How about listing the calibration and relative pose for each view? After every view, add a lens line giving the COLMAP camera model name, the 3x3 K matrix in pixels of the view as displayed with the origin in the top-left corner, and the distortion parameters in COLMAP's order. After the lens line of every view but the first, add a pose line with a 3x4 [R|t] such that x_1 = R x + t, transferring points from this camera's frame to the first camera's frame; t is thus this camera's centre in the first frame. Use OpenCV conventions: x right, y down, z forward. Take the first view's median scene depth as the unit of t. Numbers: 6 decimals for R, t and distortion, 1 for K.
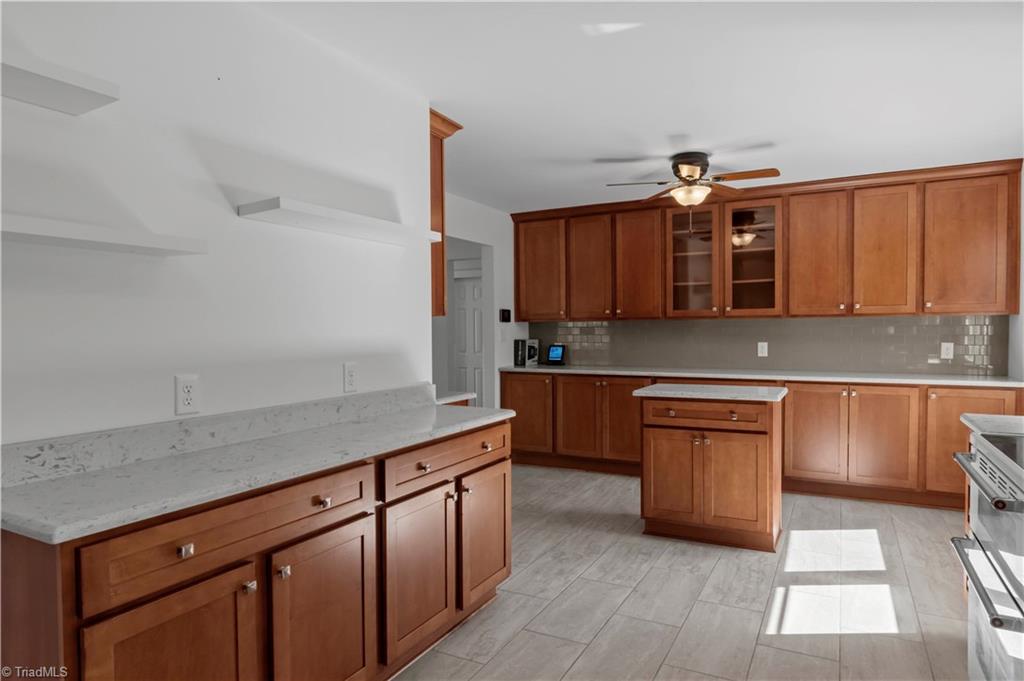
lens RADIAL K [[642.1, 0, 512.0], [0, 642.1, 340.5], [0, 0, 1]] dist [0.000734, 0.000230]
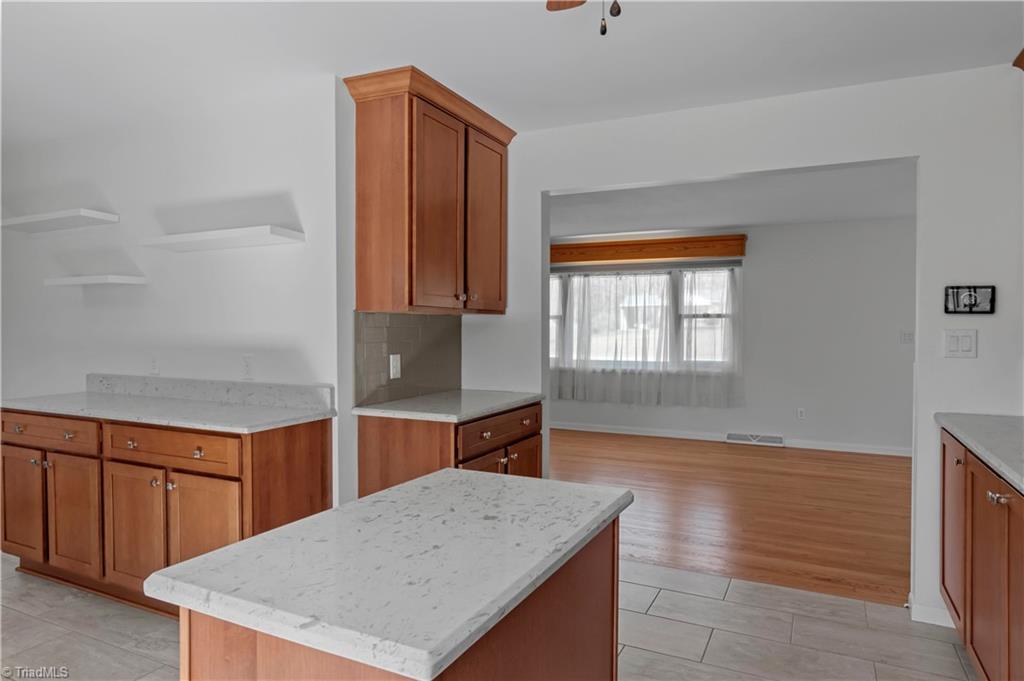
lens RADIAL K [[598.5, 0, 512.0], [0, 598.5, 340.5], [0, 0, 1]] dist [-0.004114, -0.001007]
pose [[0.043652, 0.026638, -0.998692, 0.885816], [-0.024584, 0.999370, 0.025582, -0.030315], [0.998744, 0.023435, 0.044279, 1.496208]]
